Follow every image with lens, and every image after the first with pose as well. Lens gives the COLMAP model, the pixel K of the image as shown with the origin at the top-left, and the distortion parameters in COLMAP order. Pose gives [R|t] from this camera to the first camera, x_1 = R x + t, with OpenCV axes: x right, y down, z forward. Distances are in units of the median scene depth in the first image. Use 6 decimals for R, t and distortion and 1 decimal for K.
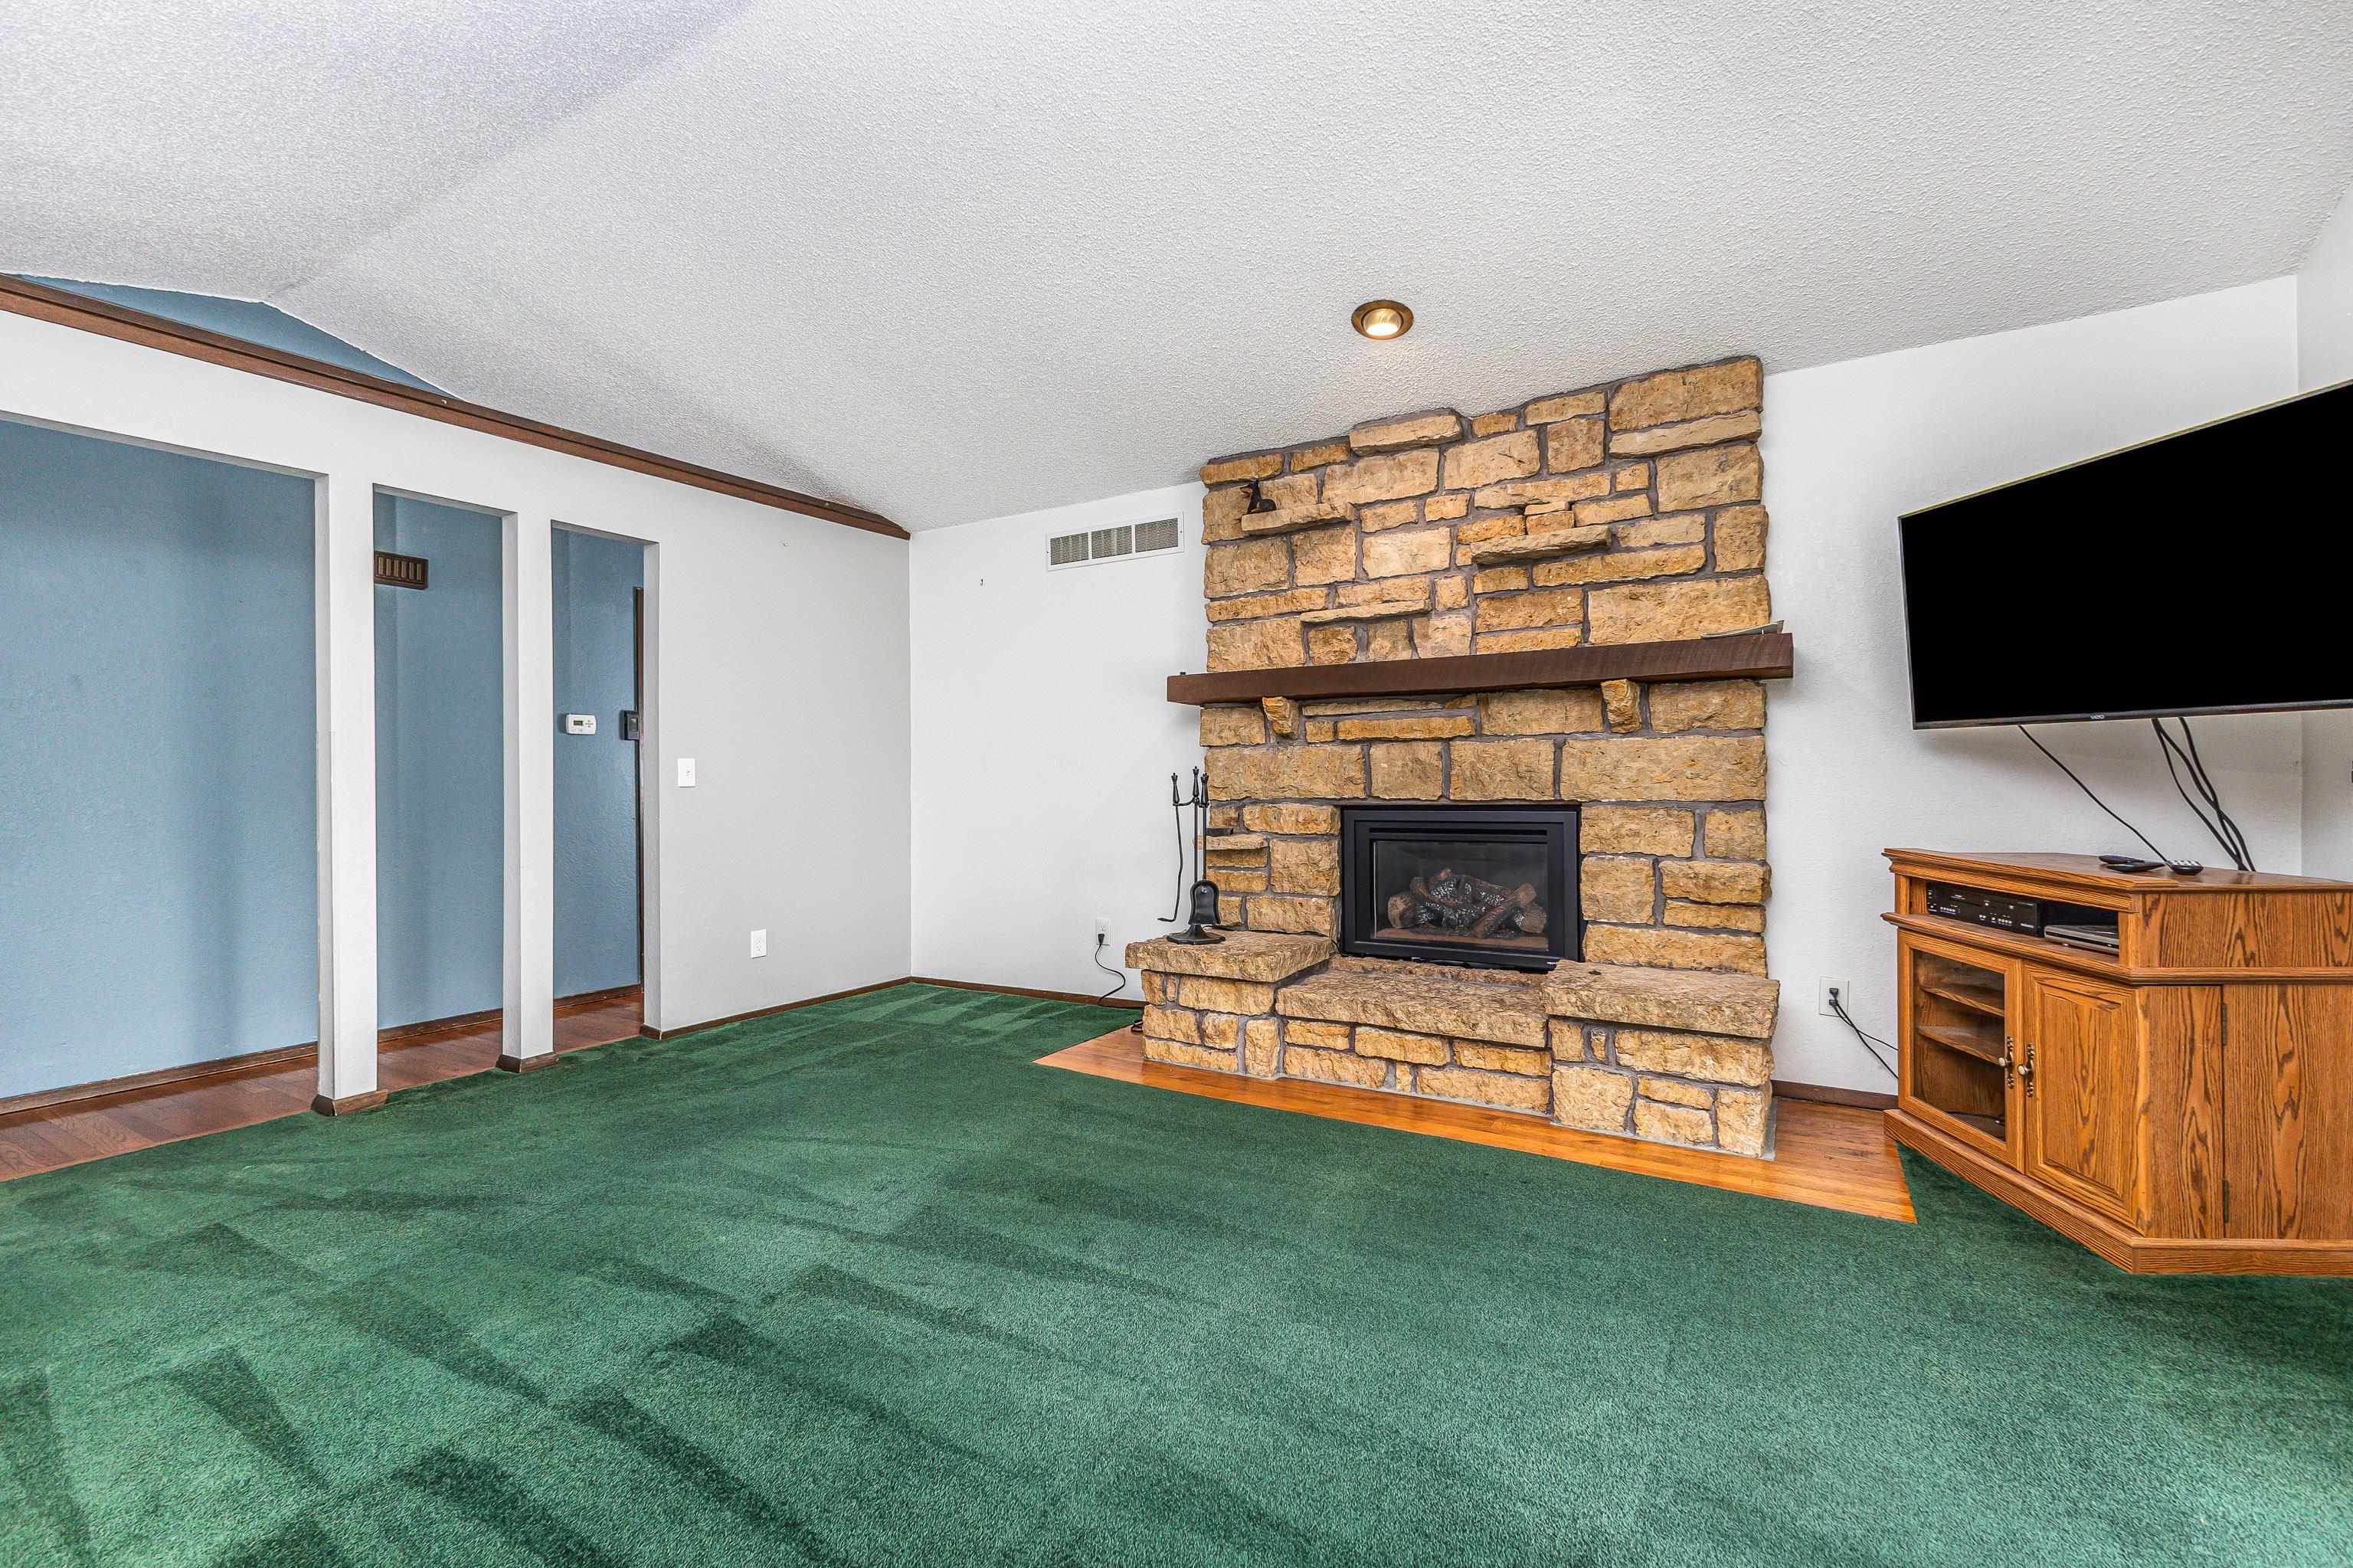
lens RADIAL K [[1035.0, 0, 1176.5], [0, 1035.0, 780.3], [0, 0, 1]] dist [0.009014, -0.000850]
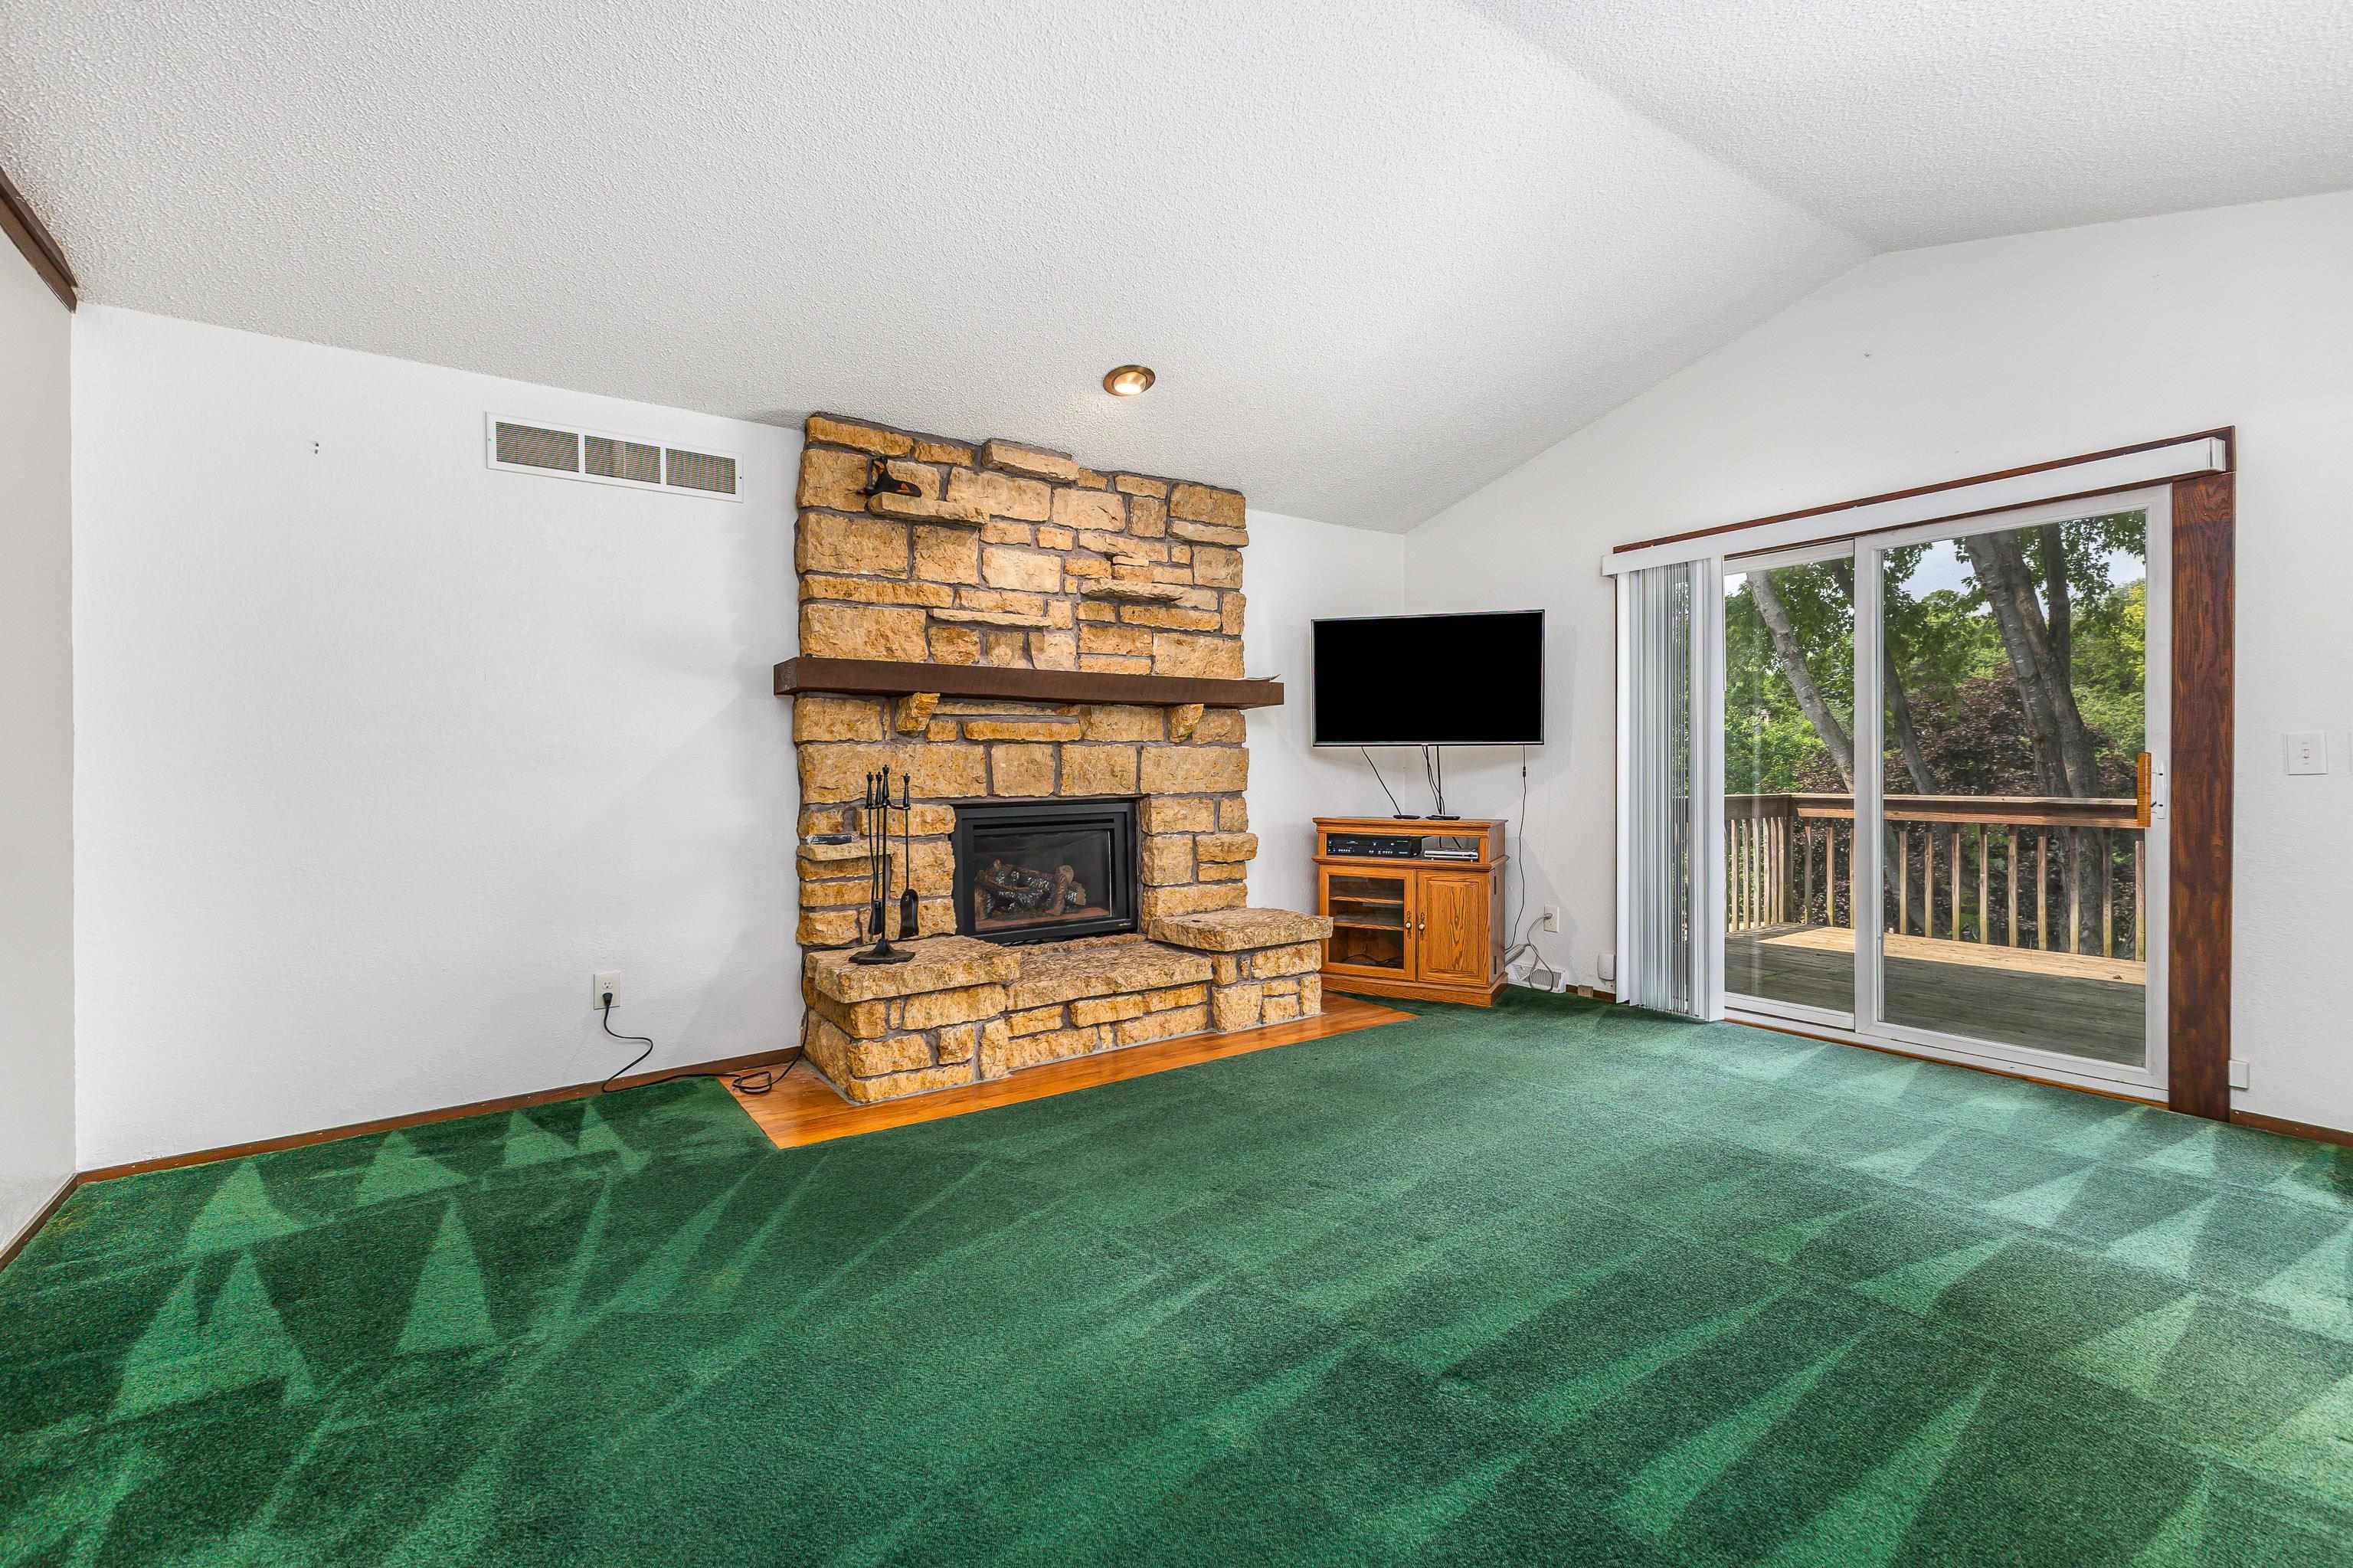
lens RADIAL K [[1035.0, 0, 1164.4], [0, 1035.0, 784.7], [0, 0, 1]] dist [0.009014, -0.000850]
pose [[0.399160, -0.008365, 0.916843, -0.762970], [0.008060, 0.999952, 0.005615, 0.000943], [-0.916846, 0.005149, 0.399208, 0.454464]]
